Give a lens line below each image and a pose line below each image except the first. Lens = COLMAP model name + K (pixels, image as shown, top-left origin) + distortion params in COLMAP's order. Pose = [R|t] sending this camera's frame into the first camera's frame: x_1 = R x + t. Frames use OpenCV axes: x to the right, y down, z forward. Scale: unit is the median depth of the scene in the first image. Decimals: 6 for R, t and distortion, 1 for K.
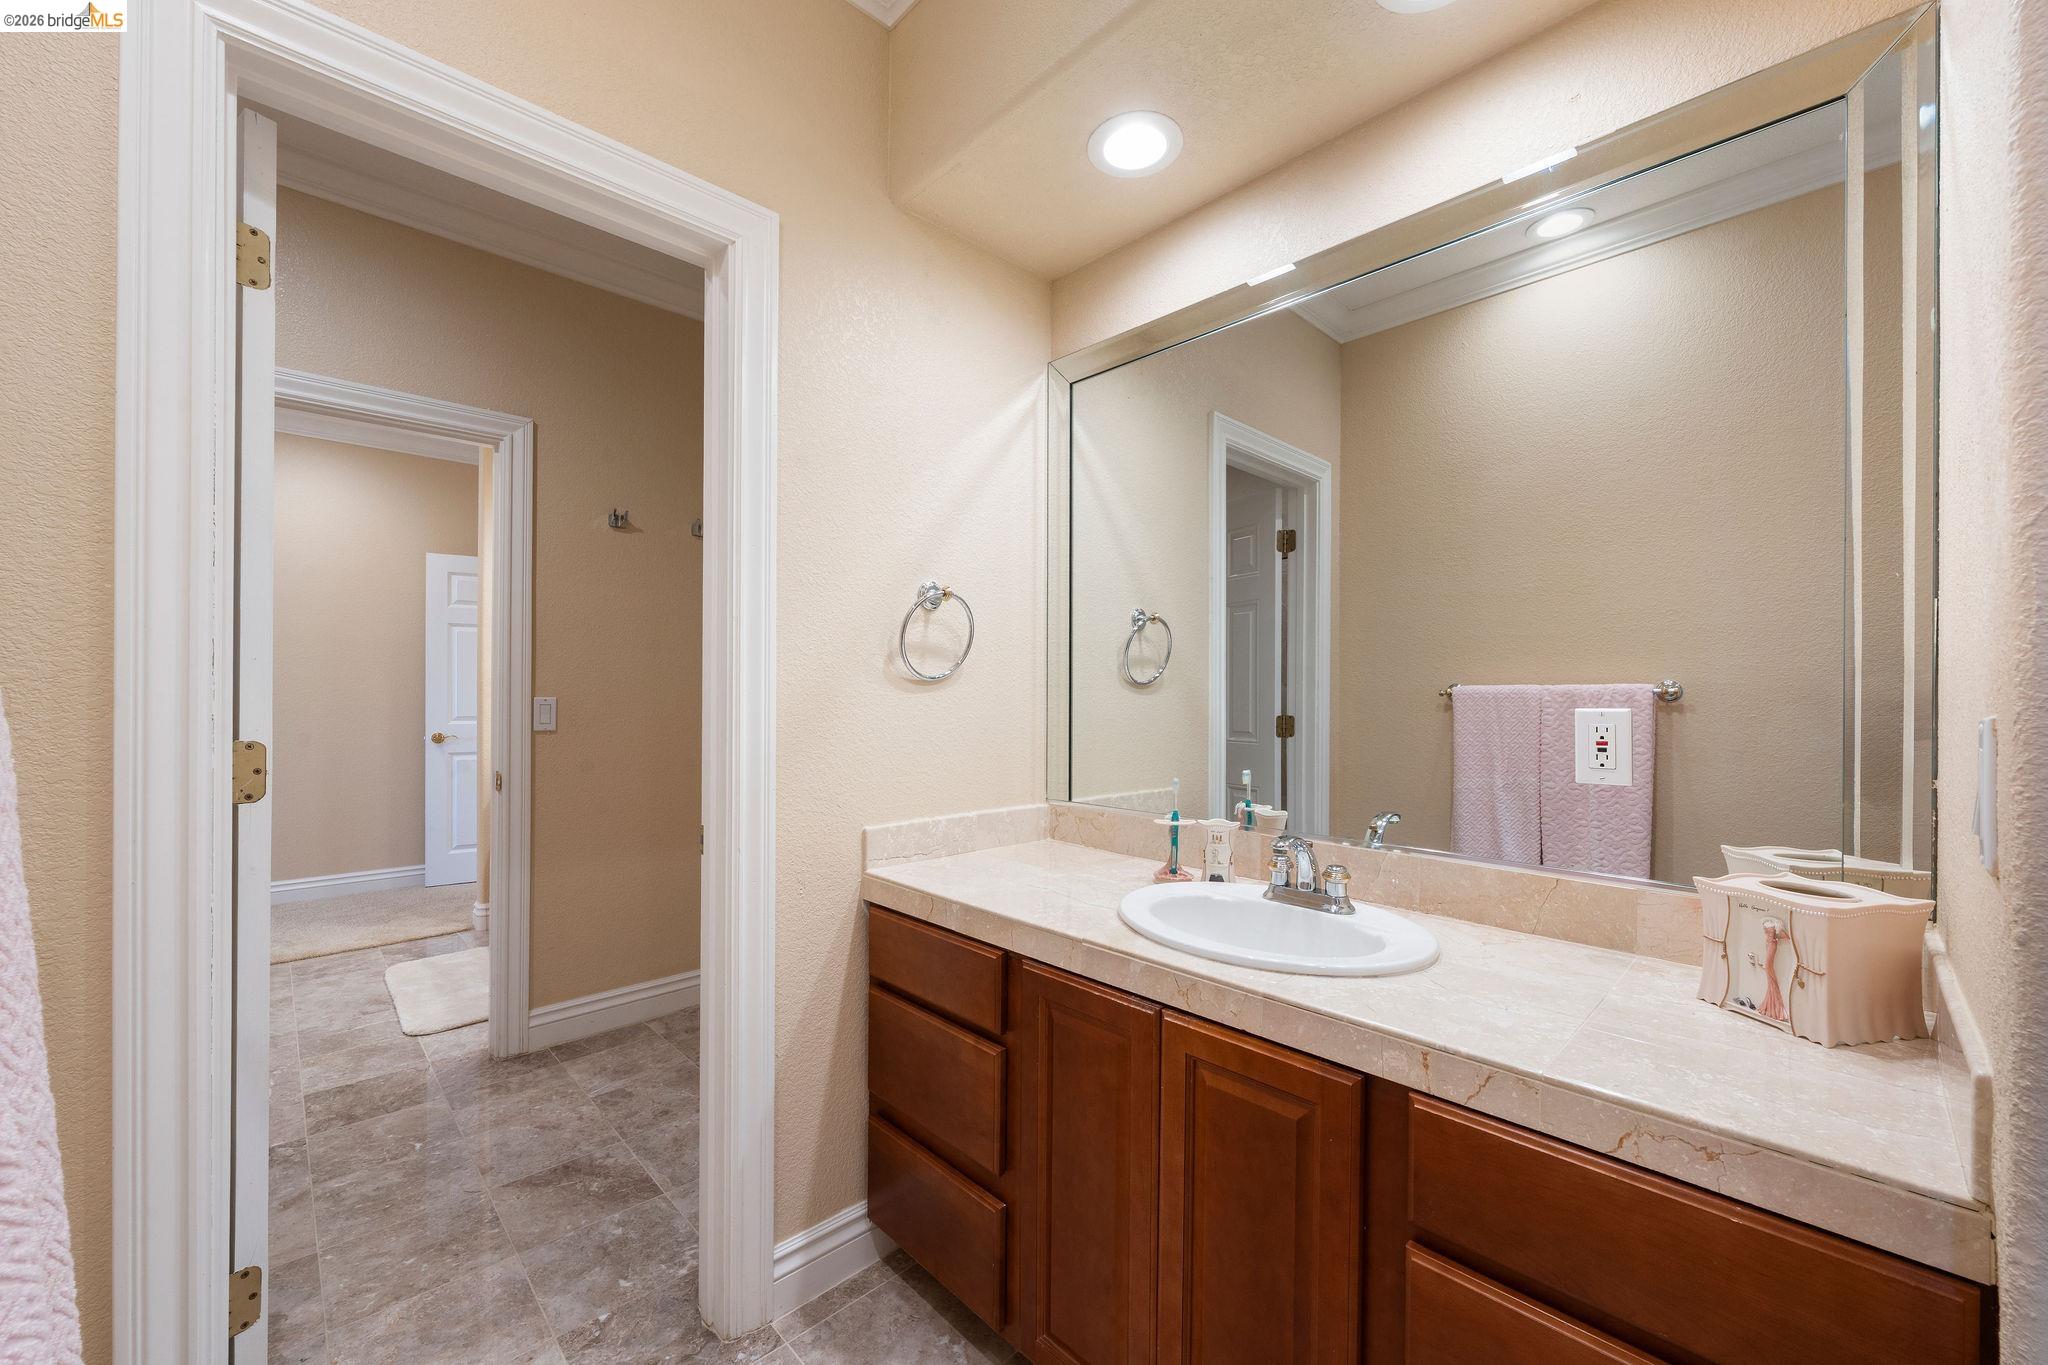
lens RADIAL K [[787.4, 0, 1017.3], [0, 787.4, 690.0], [0, 0, 1]] dist [0.001717, 0.000079]
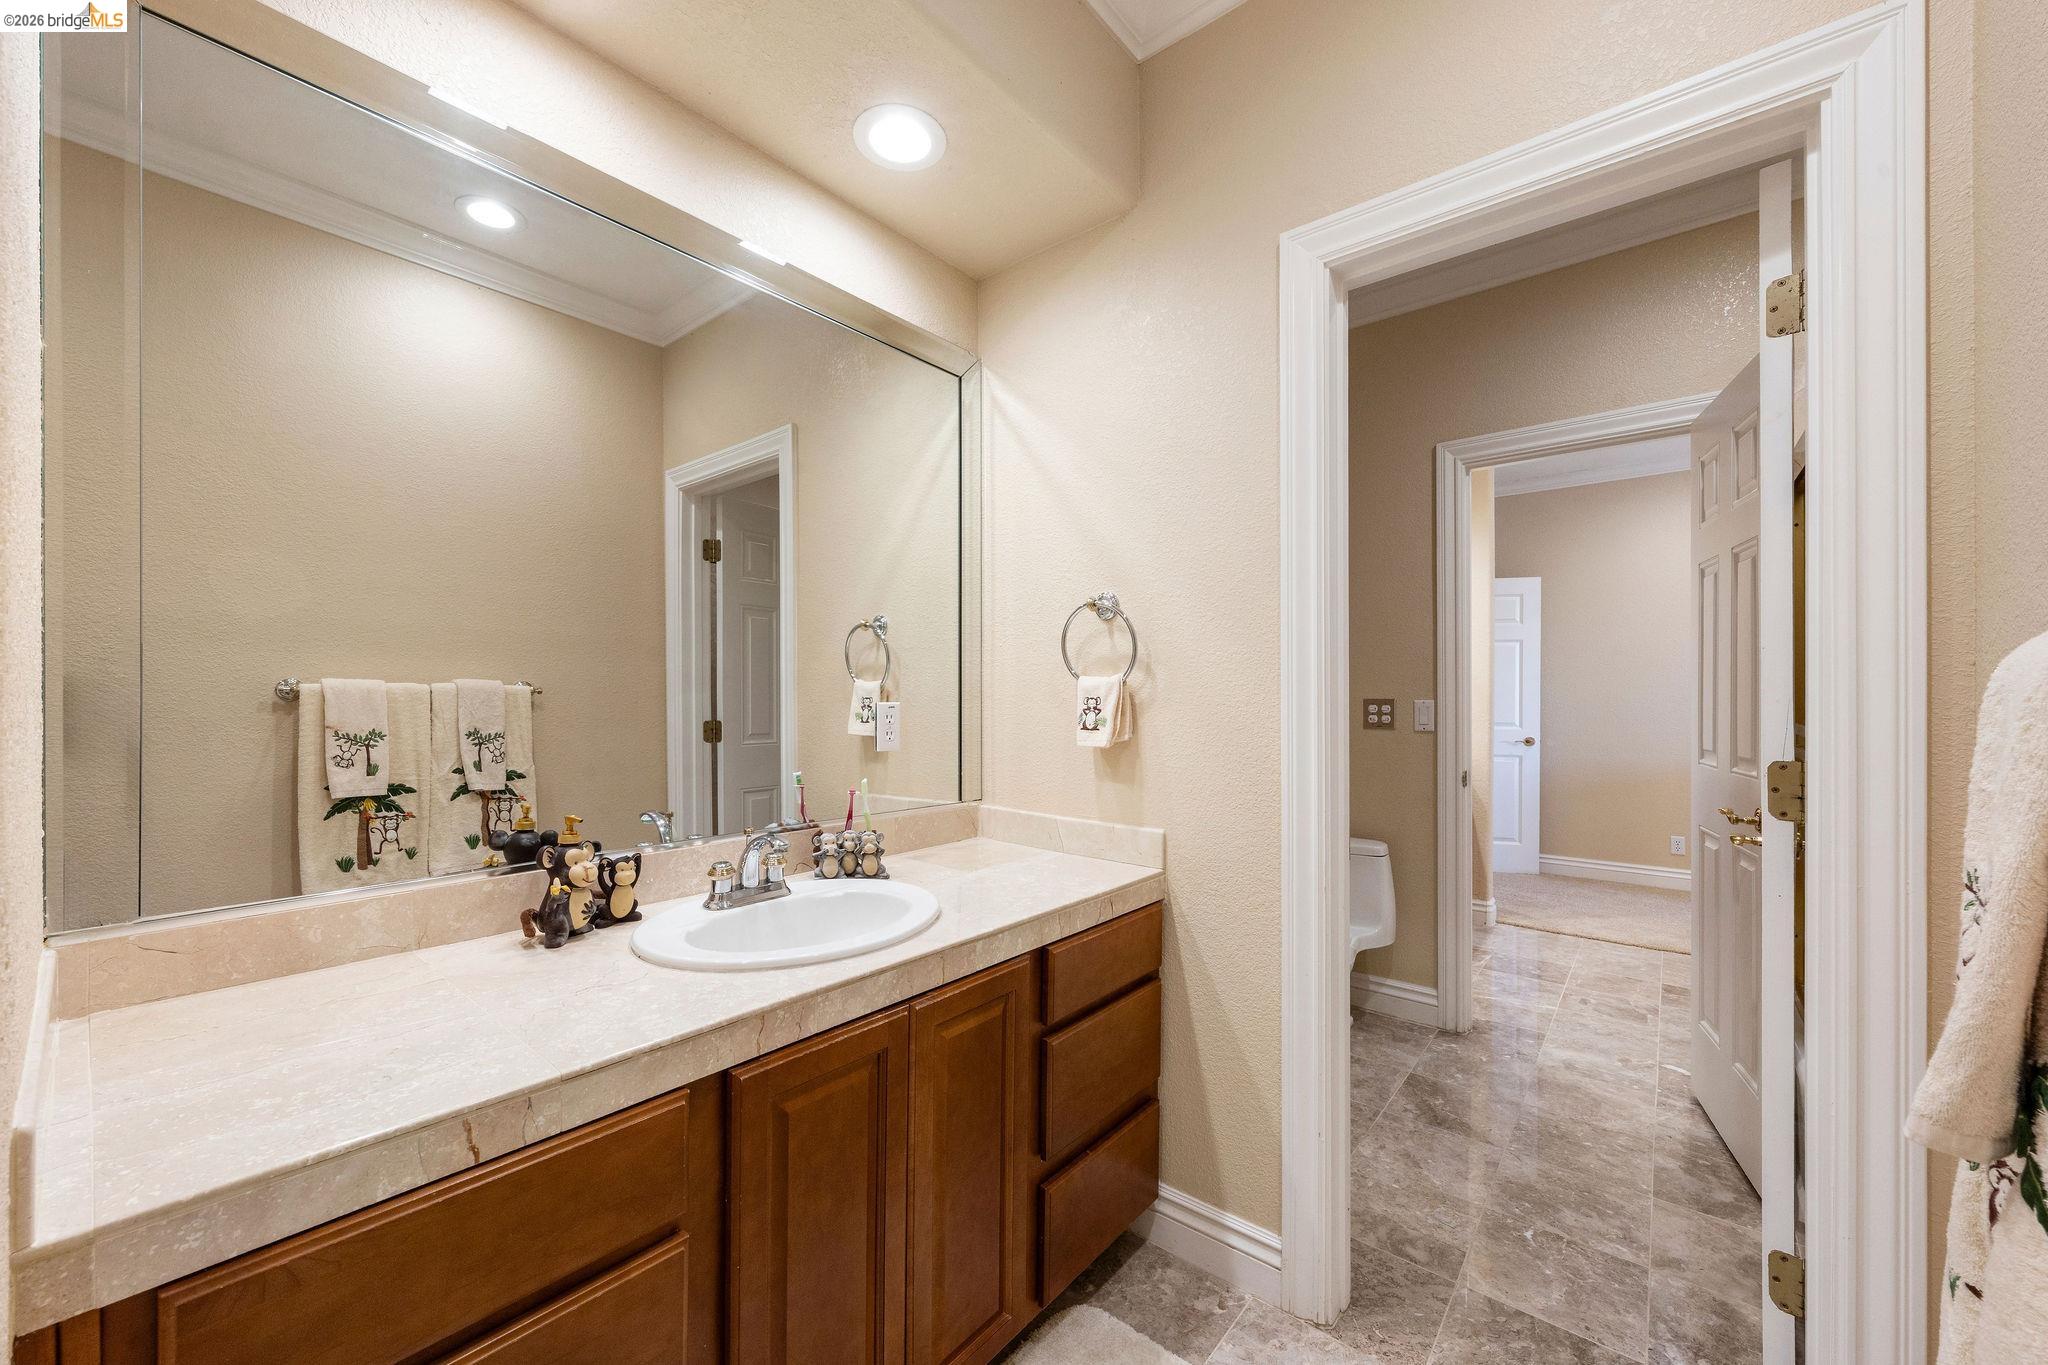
lens RADIAL K [[787.4, 0, 1016.2], [0, 787.4, 694.6], [0, 0, 1]] dist [0.001717, 0.000079]
pose [[-0.113716, 0.004678, 0.993502, -1.568828], [-0.003107, 0.999982, -0.005064, 0.004539], [-0.993508, -0.003662, -0.113699, 1.674352]]
